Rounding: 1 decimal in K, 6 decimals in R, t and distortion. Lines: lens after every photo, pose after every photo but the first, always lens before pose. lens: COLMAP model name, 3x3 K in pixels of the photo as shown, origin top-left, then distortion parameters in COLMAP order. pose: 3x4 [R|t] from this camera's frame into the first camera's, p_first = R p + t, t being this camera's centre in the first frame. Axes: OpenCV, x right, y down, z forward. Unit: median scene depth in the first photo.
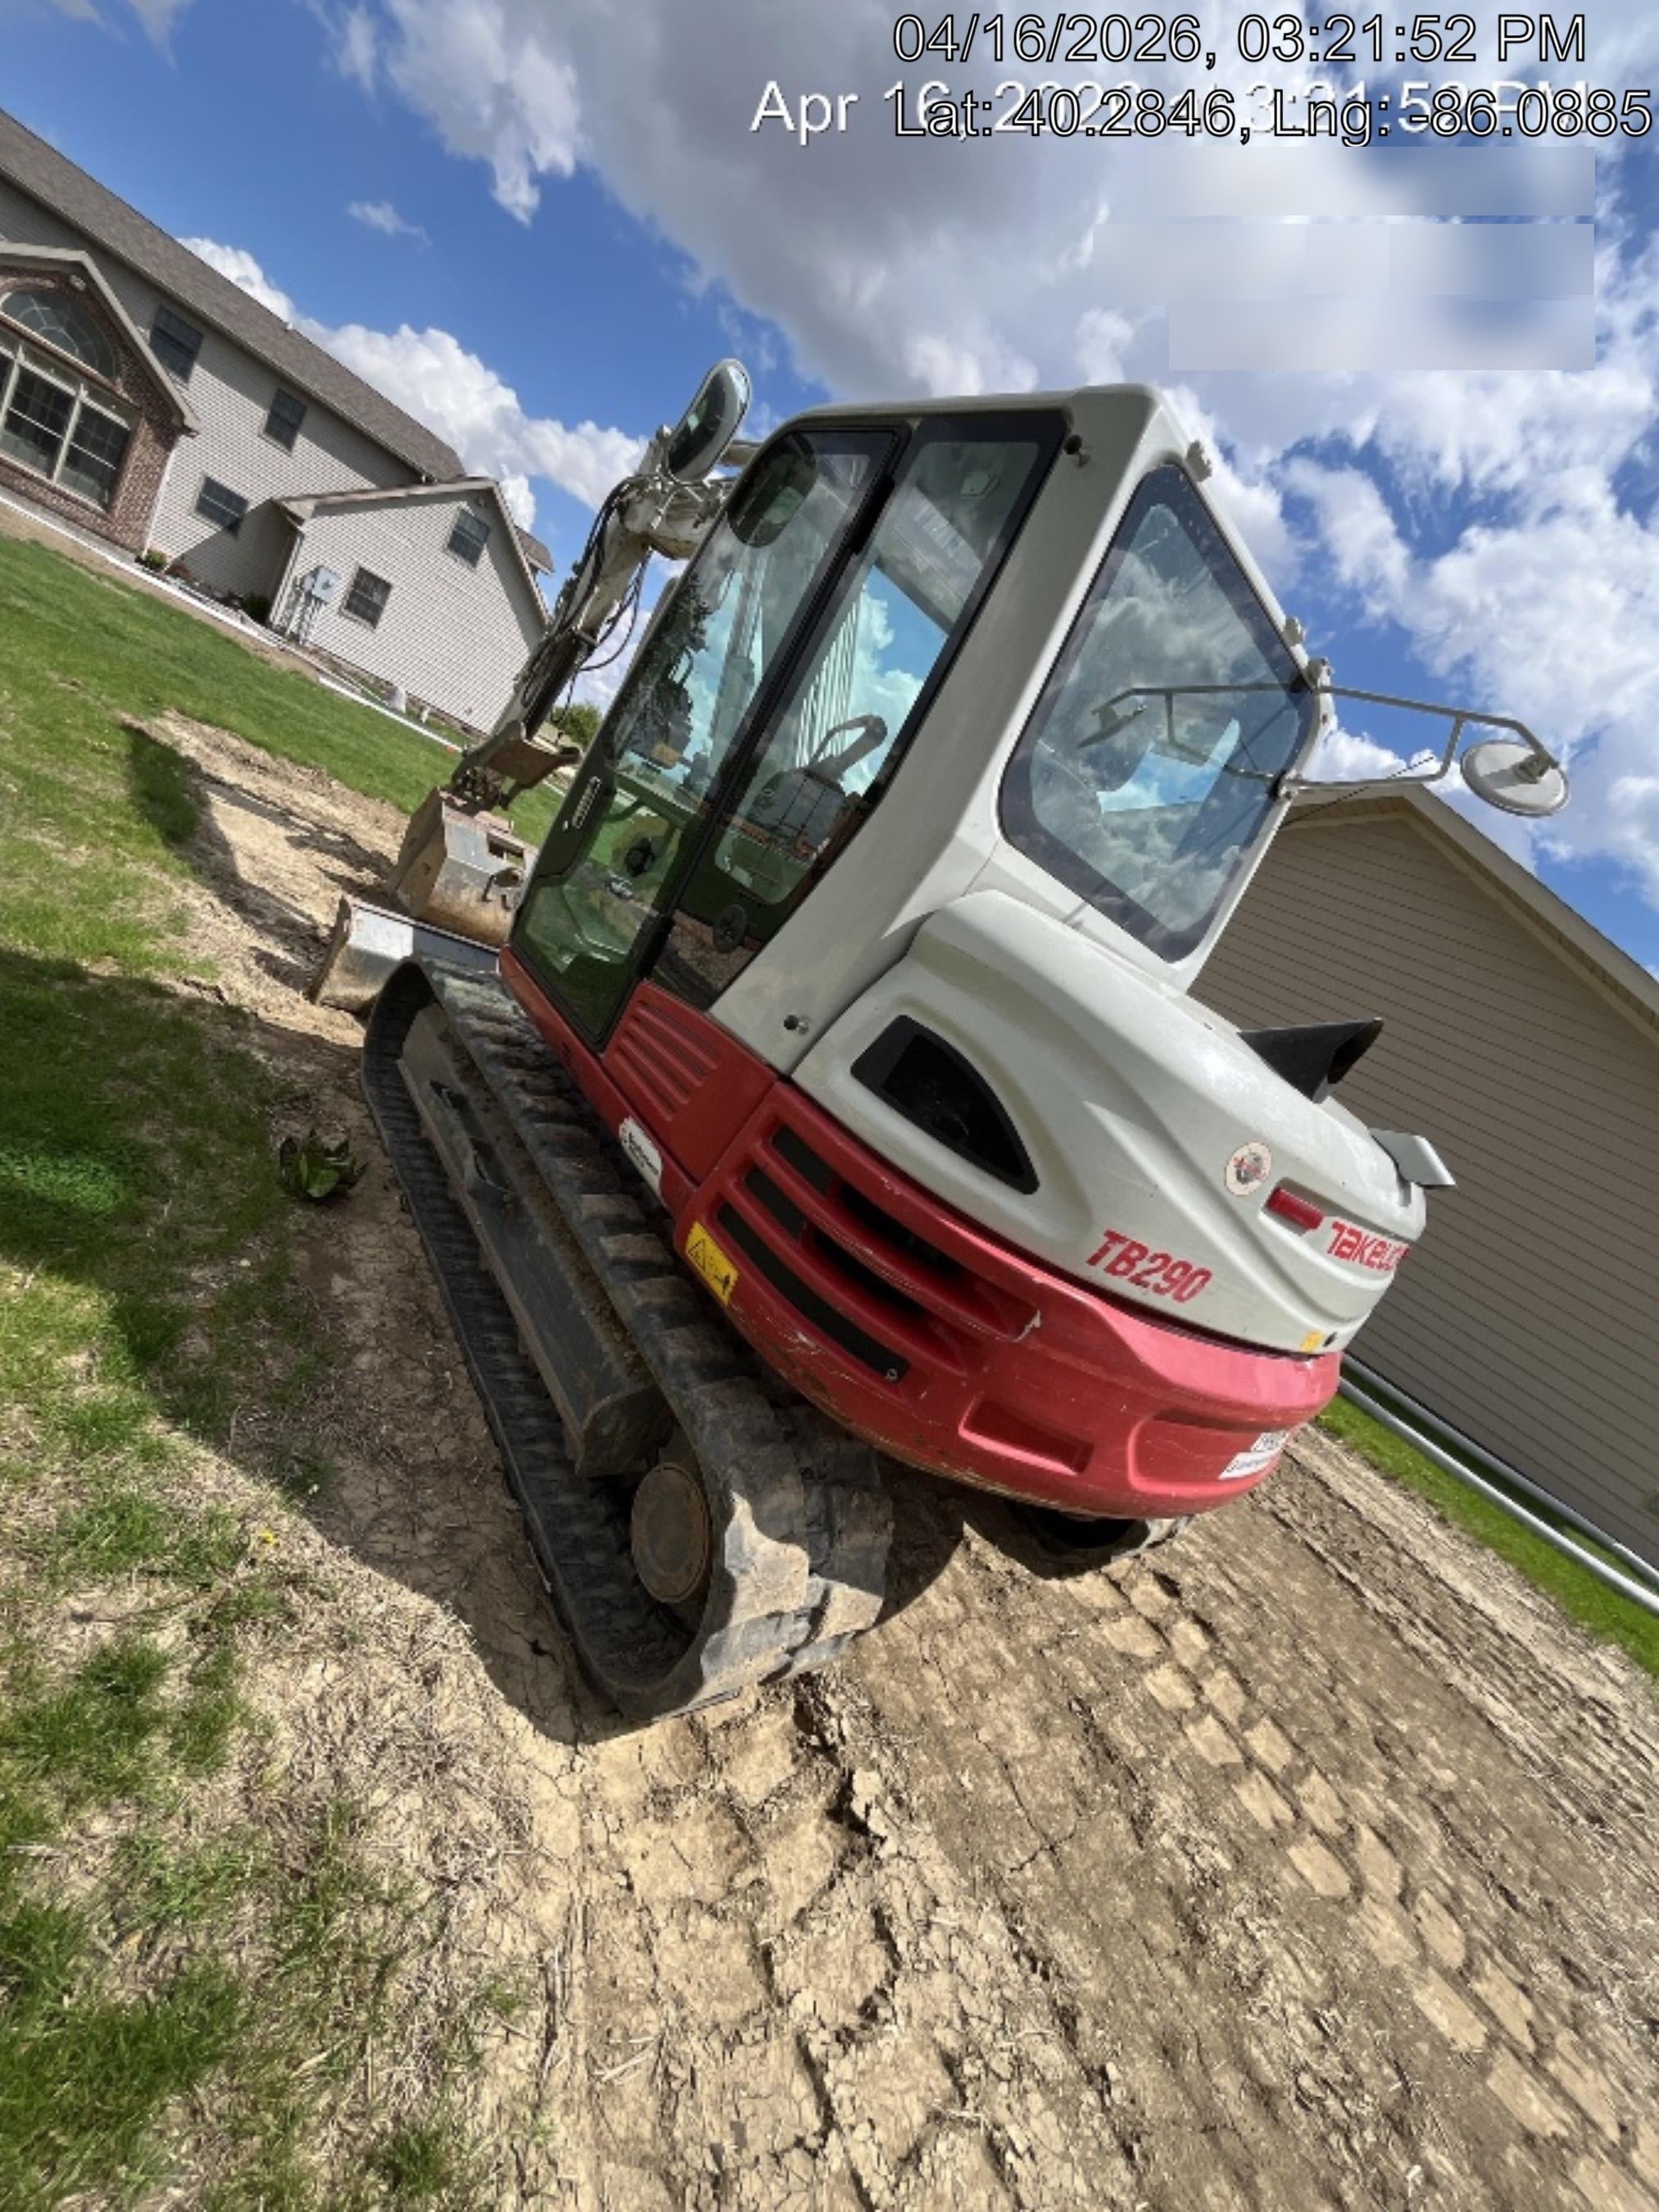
lens RADIAL K [[886.6, 0, 829.5], [0, 886.6, 1106.0], [0, 0, 1]] dist [-0.002362, -0.000112]
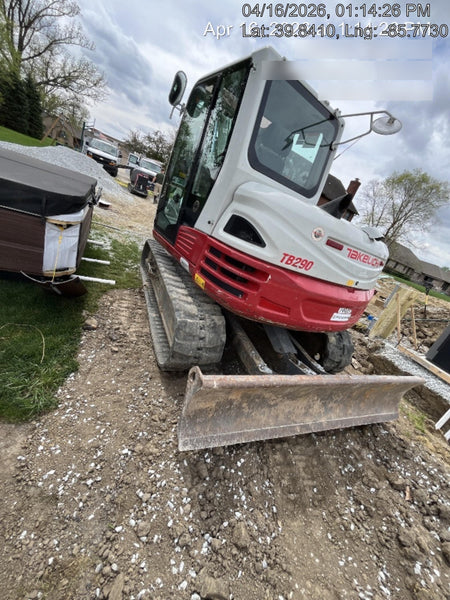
lens RADIAL K [[240.5, 0, 225.0], [0, 240.5, 300.0], [0, 0, 1]] dist [-0.002362, -0.000112]
pose [[0.980800, -0.126198, -0.148678, 0.153903], [0.134296, 0.989886, 0.045712, 0.232344], [0.141405, -0.064802, 0.987829, -0.165013]]
